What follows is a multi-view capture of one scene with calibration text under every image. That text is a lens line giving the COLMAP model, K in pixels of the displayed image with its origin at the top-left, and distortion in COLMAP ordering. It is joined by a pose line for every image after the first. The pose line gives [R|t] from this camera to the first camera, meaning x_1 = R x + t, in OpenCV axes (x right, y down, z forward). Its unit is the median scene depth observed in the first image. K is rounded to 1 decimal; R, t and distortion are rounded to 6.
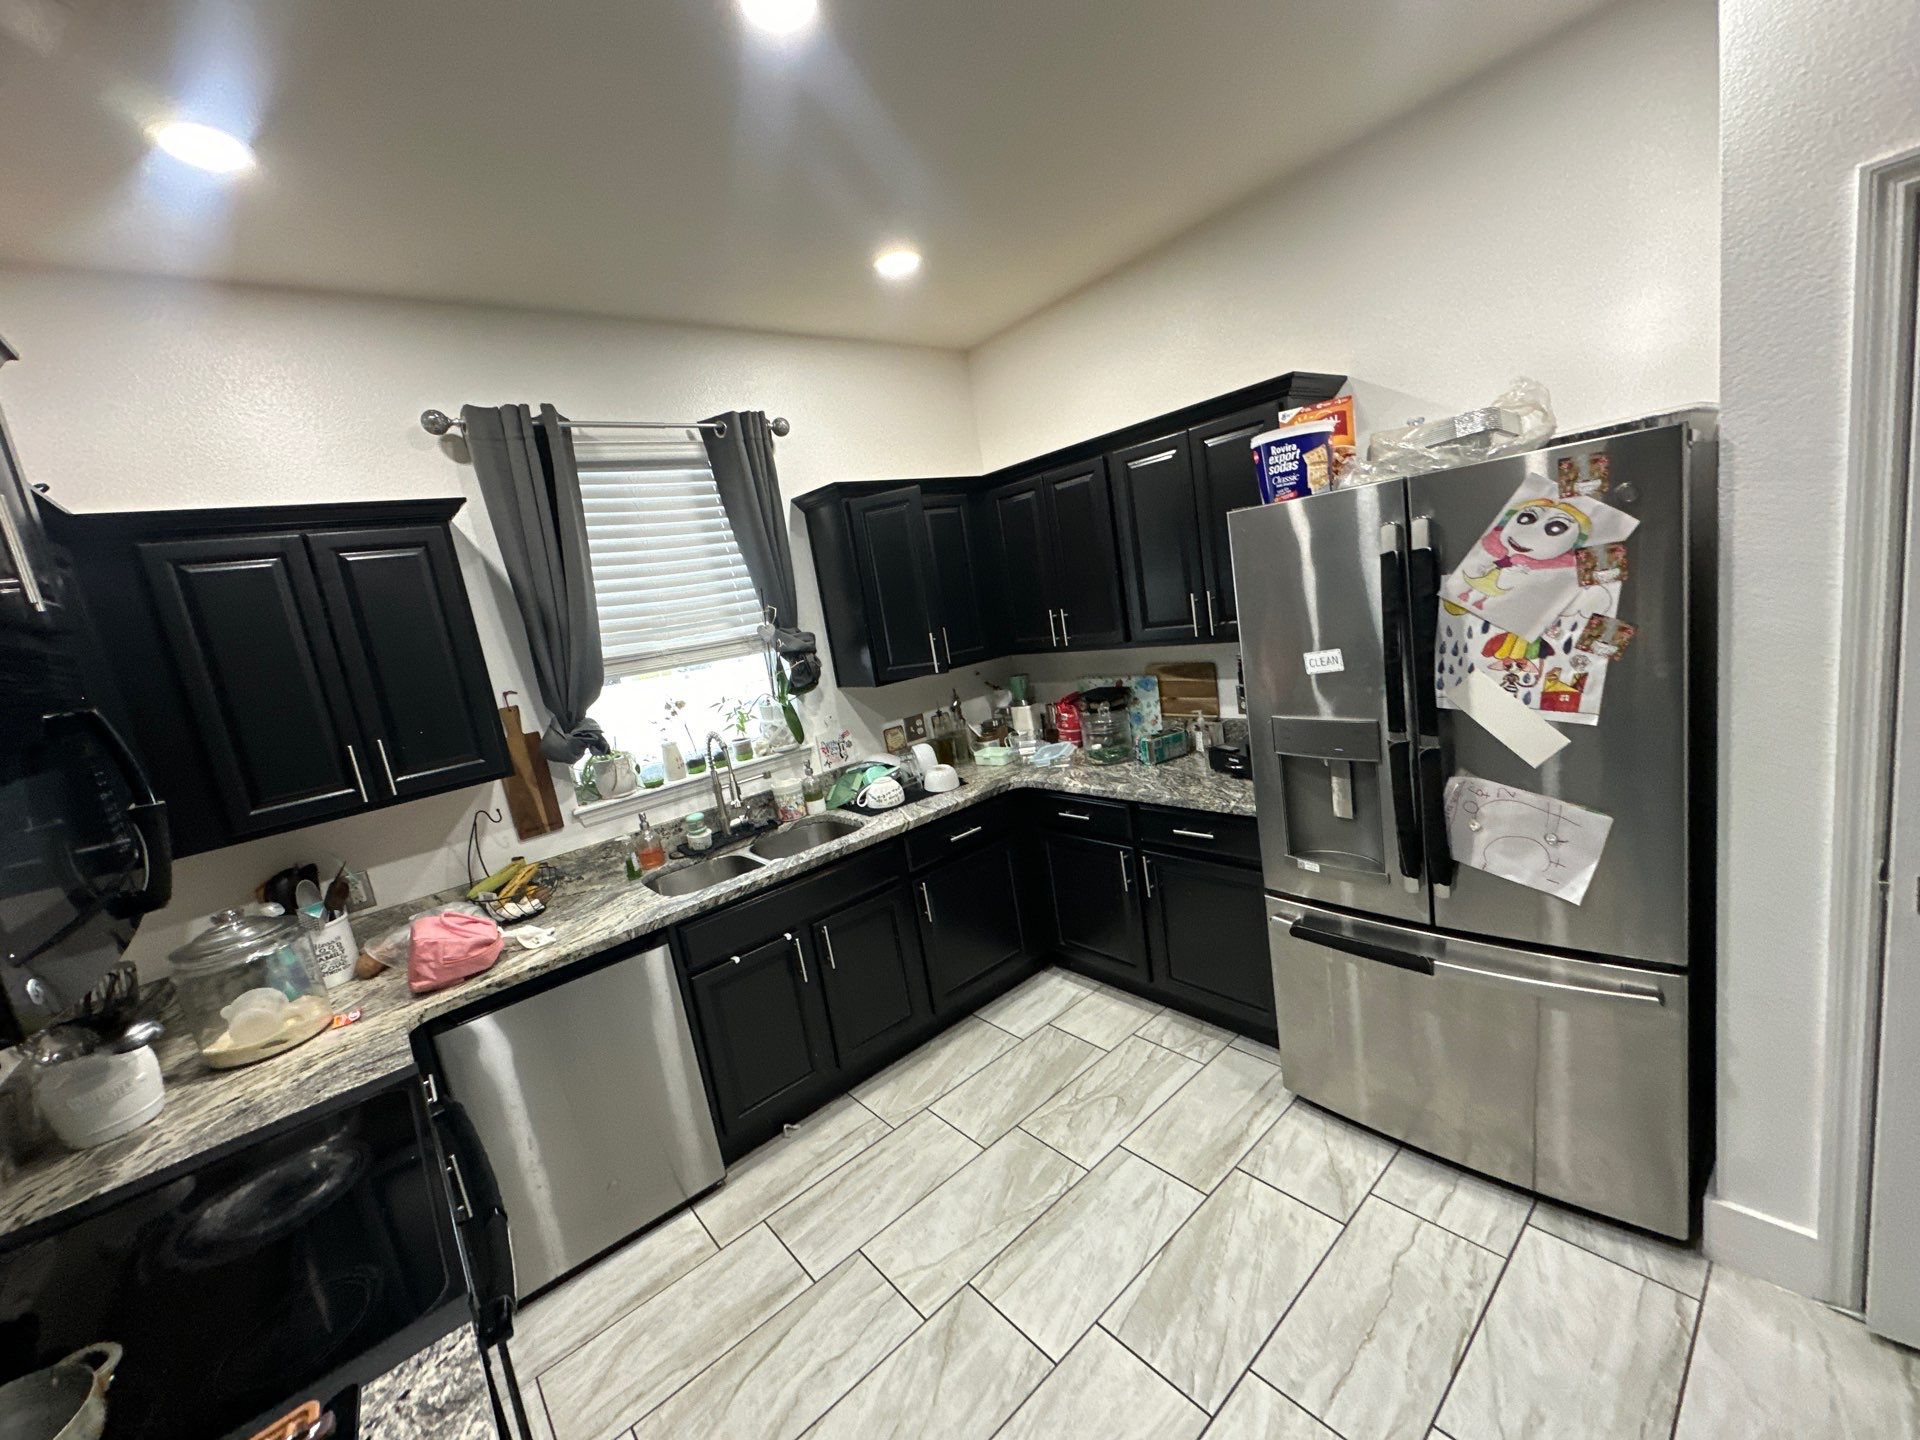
lens RADIAL K [[763.9, 0, 962.4], [0, 763.9, 721.7], [0, 0, 1]] dist [-0.001984, 0.000015]
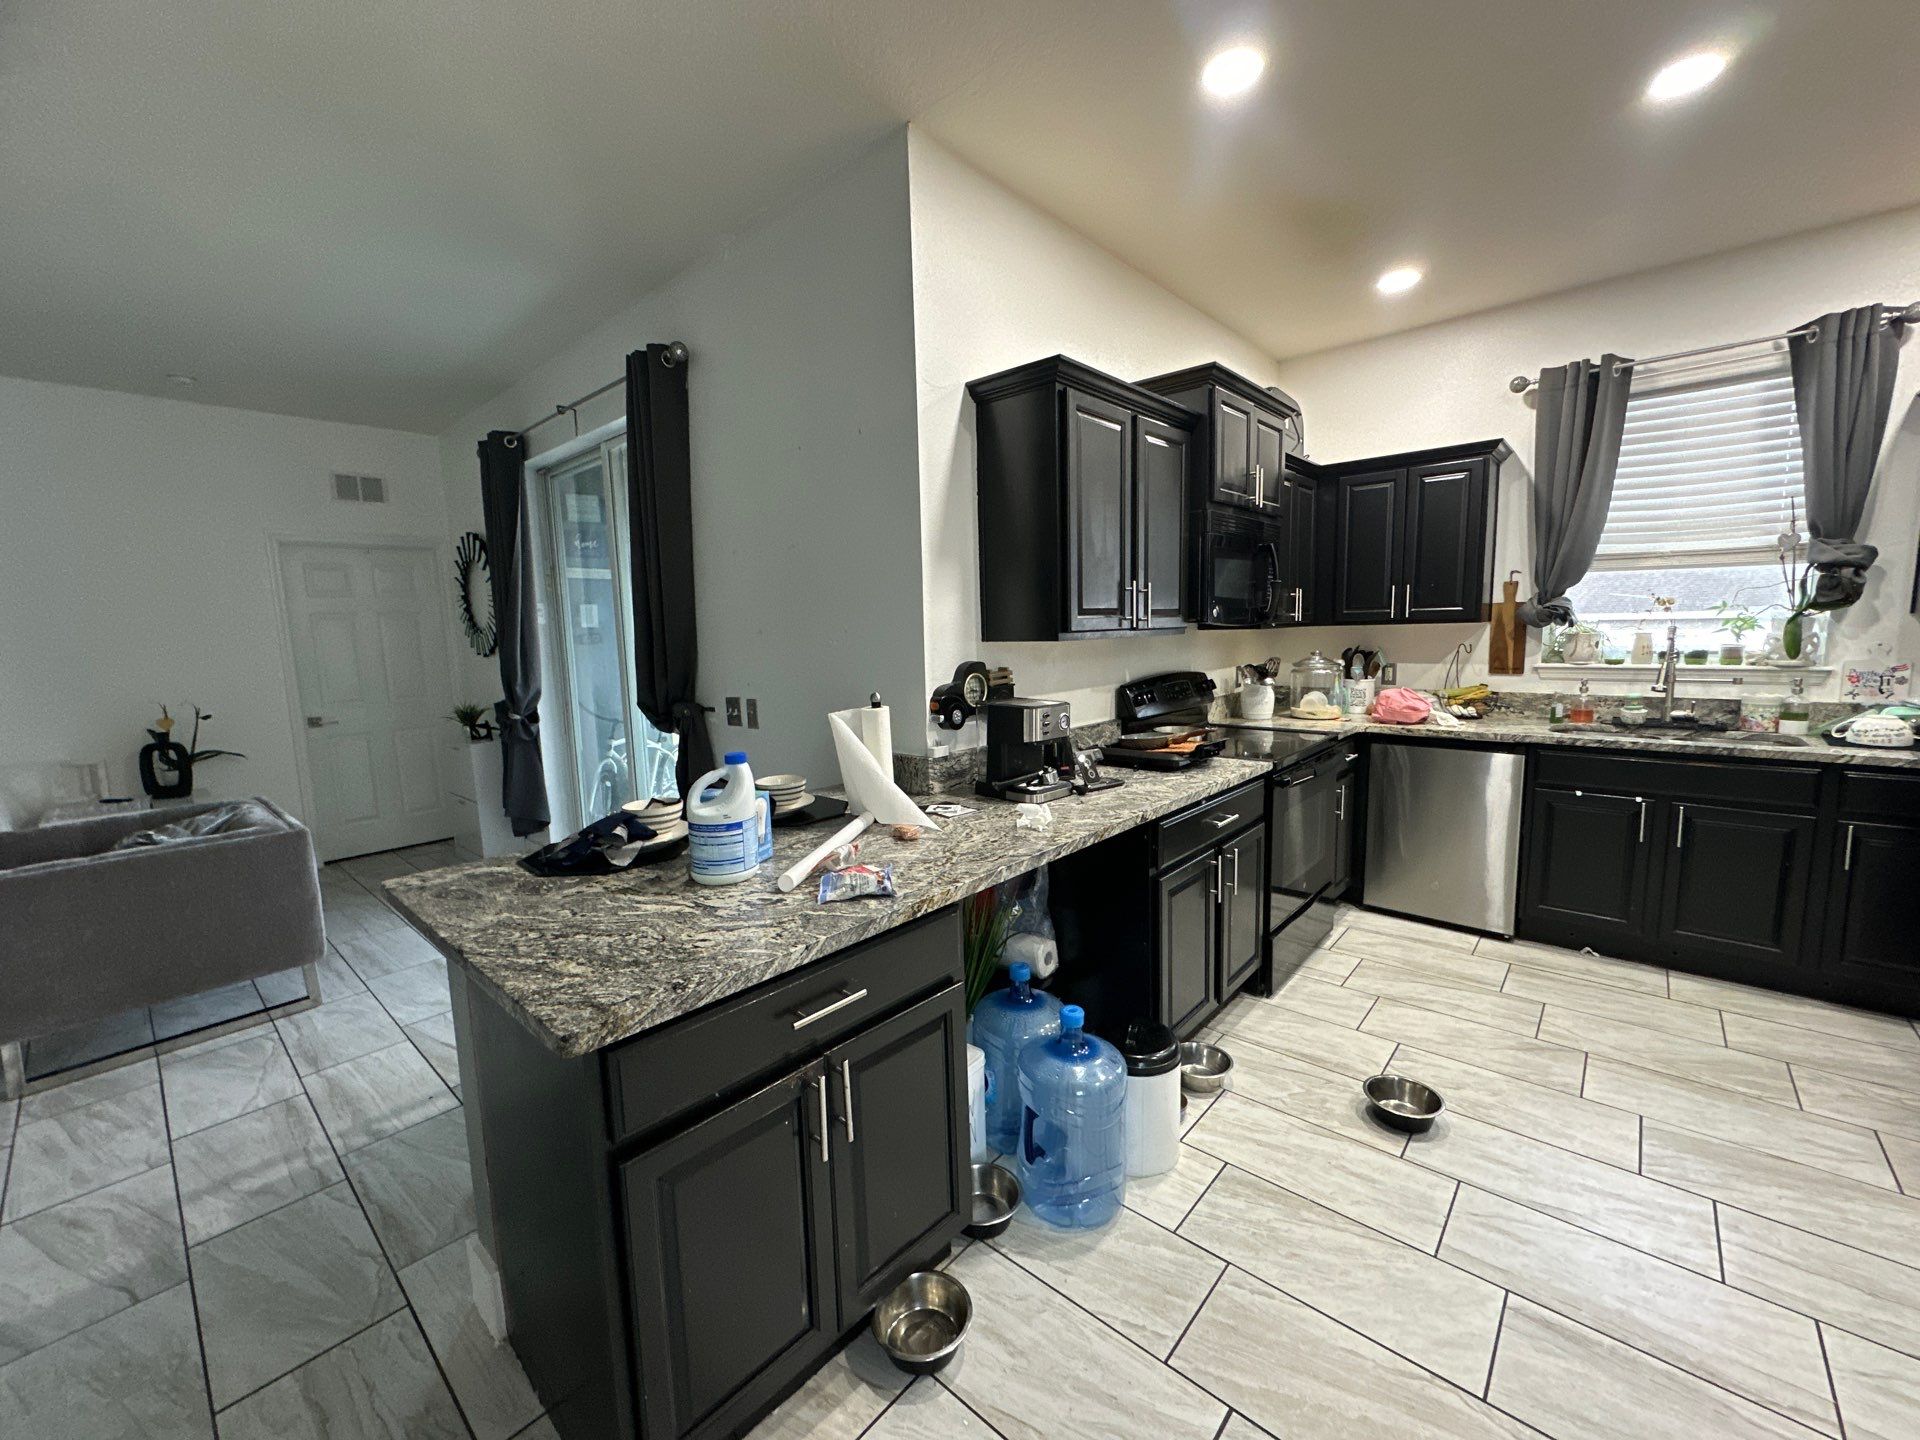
lens RADIAL K [[763.9, 0, 962.4], [0, 763.9, 721.7], [0, 0, 1]] dist [-0.001984, 0.000015]
pose [[0.145457, 0.277031, -0.949787, 0.686955], [-0.162322, 0.953671, 0.253305, 0.036326], [0.975958, 0.117326, 0.183687, -0.245686]]
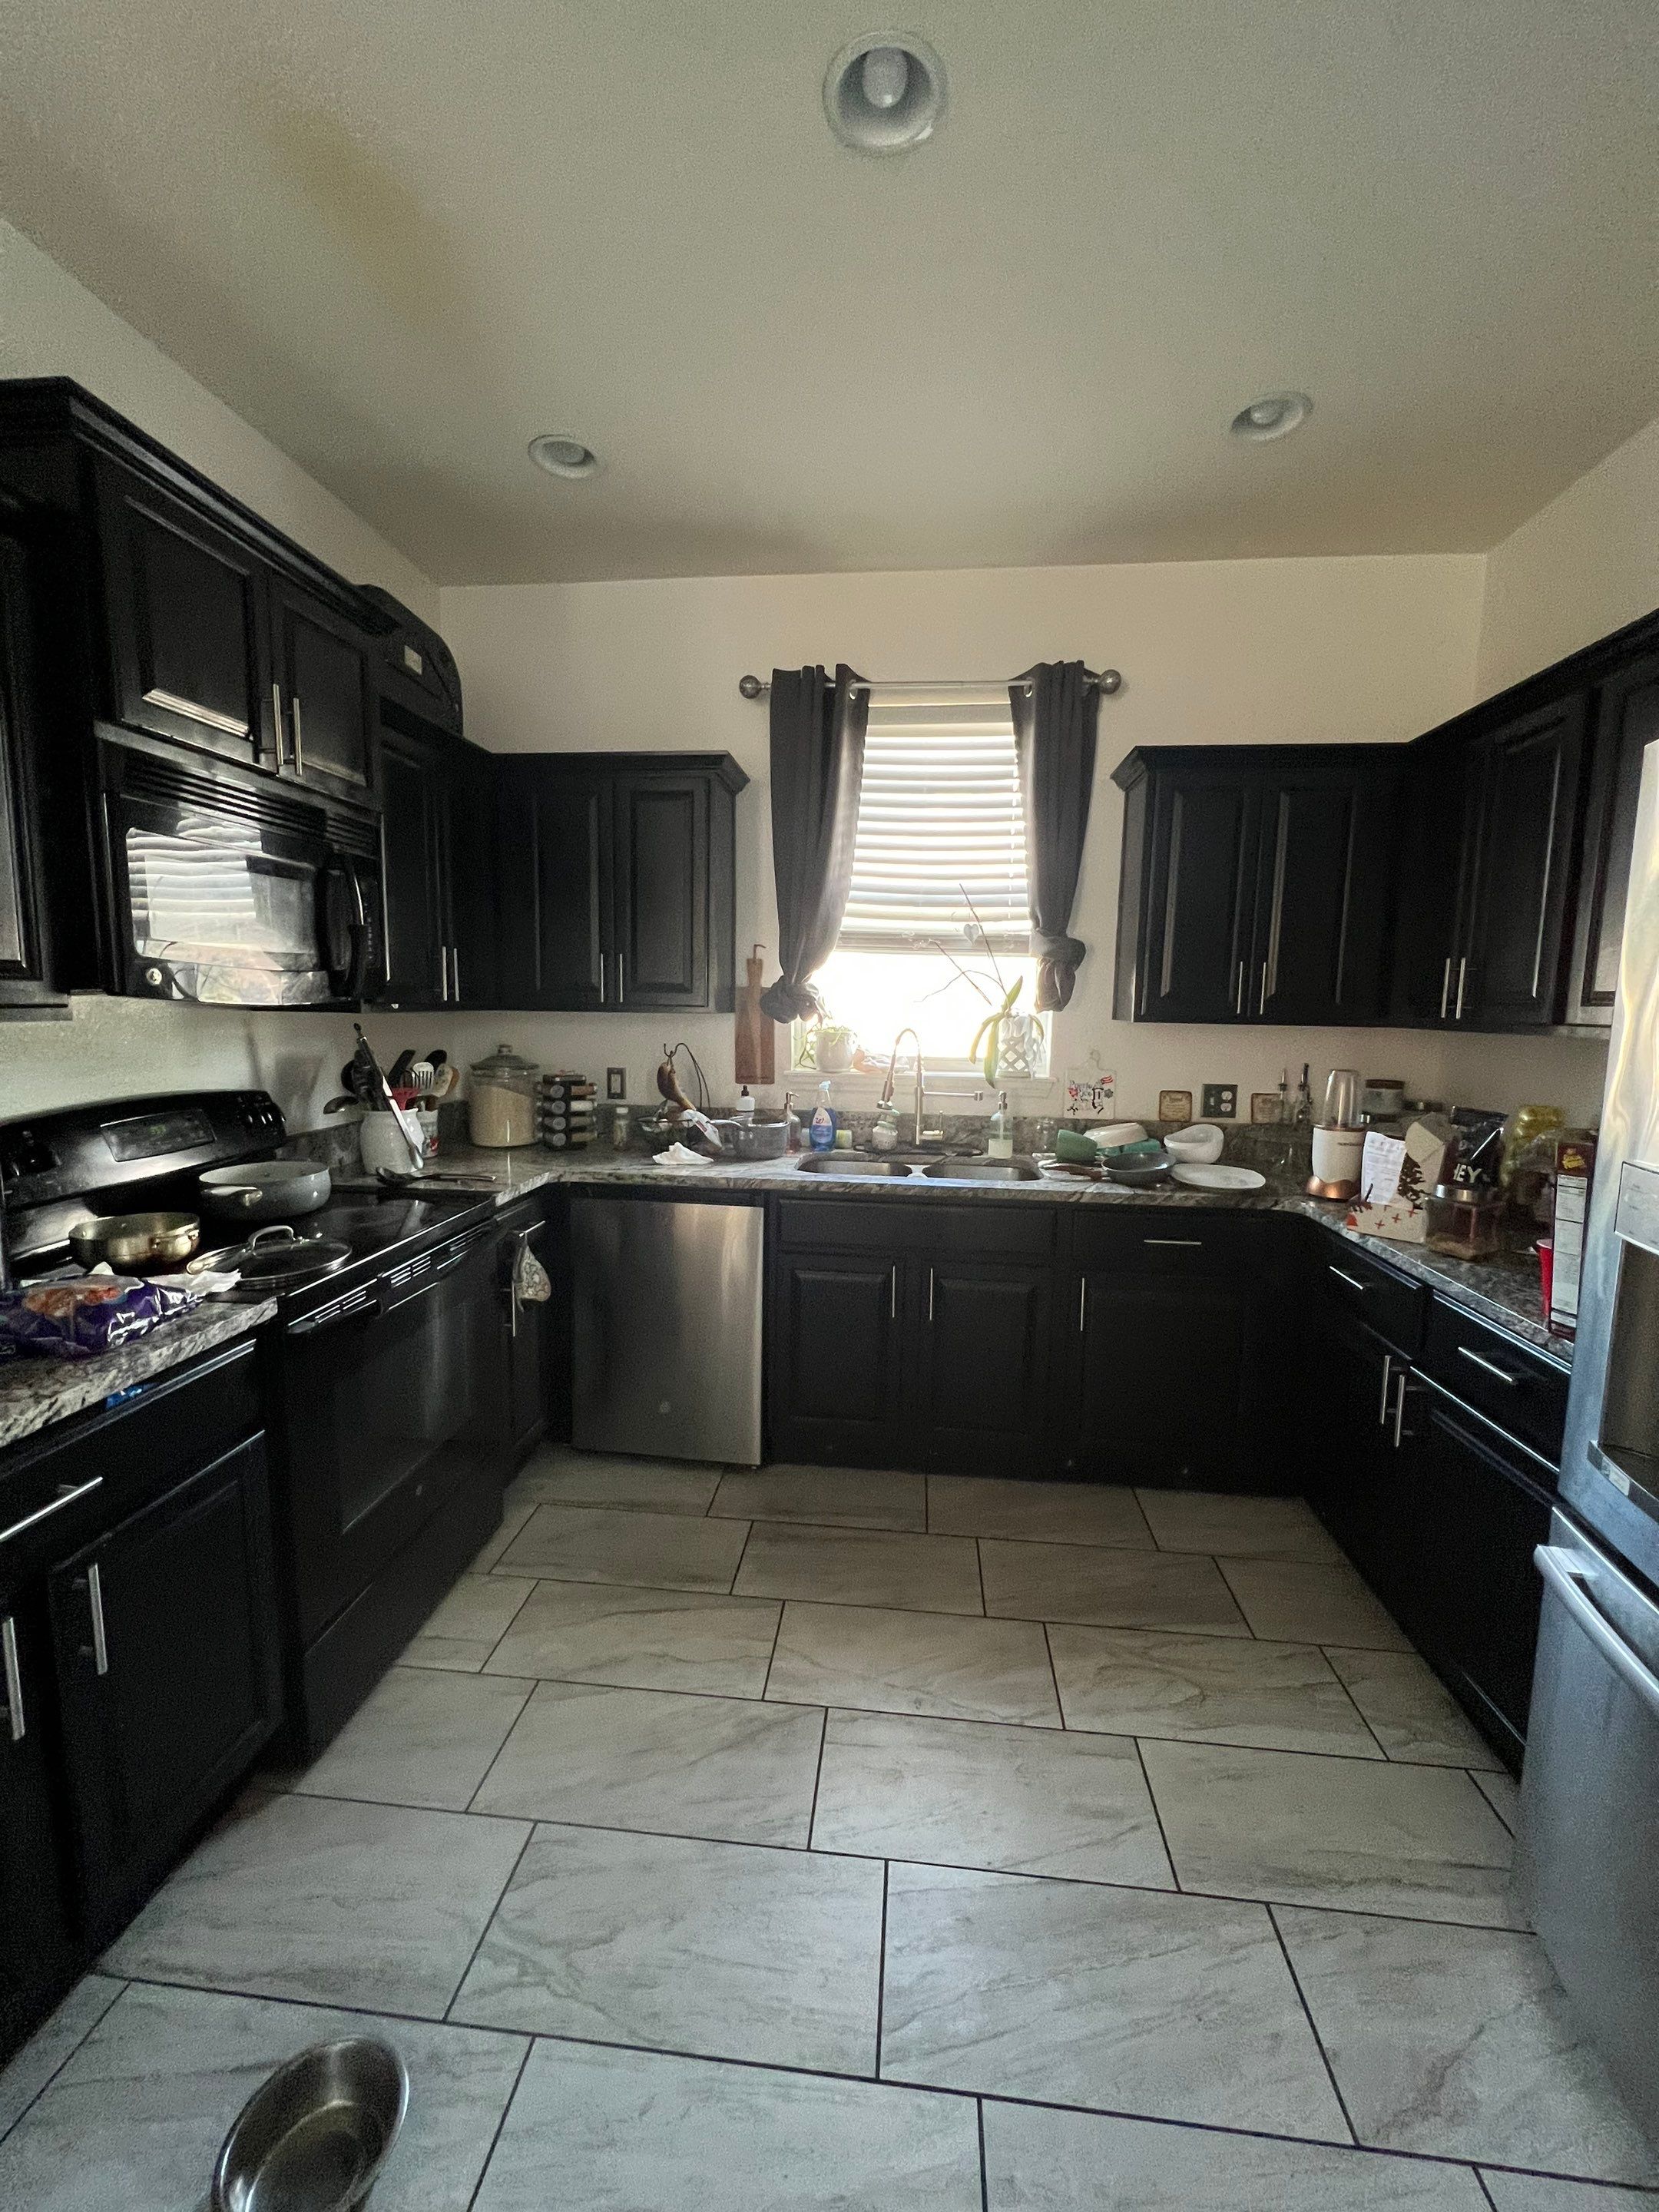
lens RADIAL K [[880.1, 0, 828.9], [0, 880.1, 1104.1], [0, 0, 1]] dist [-0.001984, 0.000015]
pose [[0.680740, 0.255006, -0.686707, 0.361861], [-0.247775, 0.962352, 0.111743, 0.012573], [0.689348, 0.094081, 0.718295, 0.203736]]
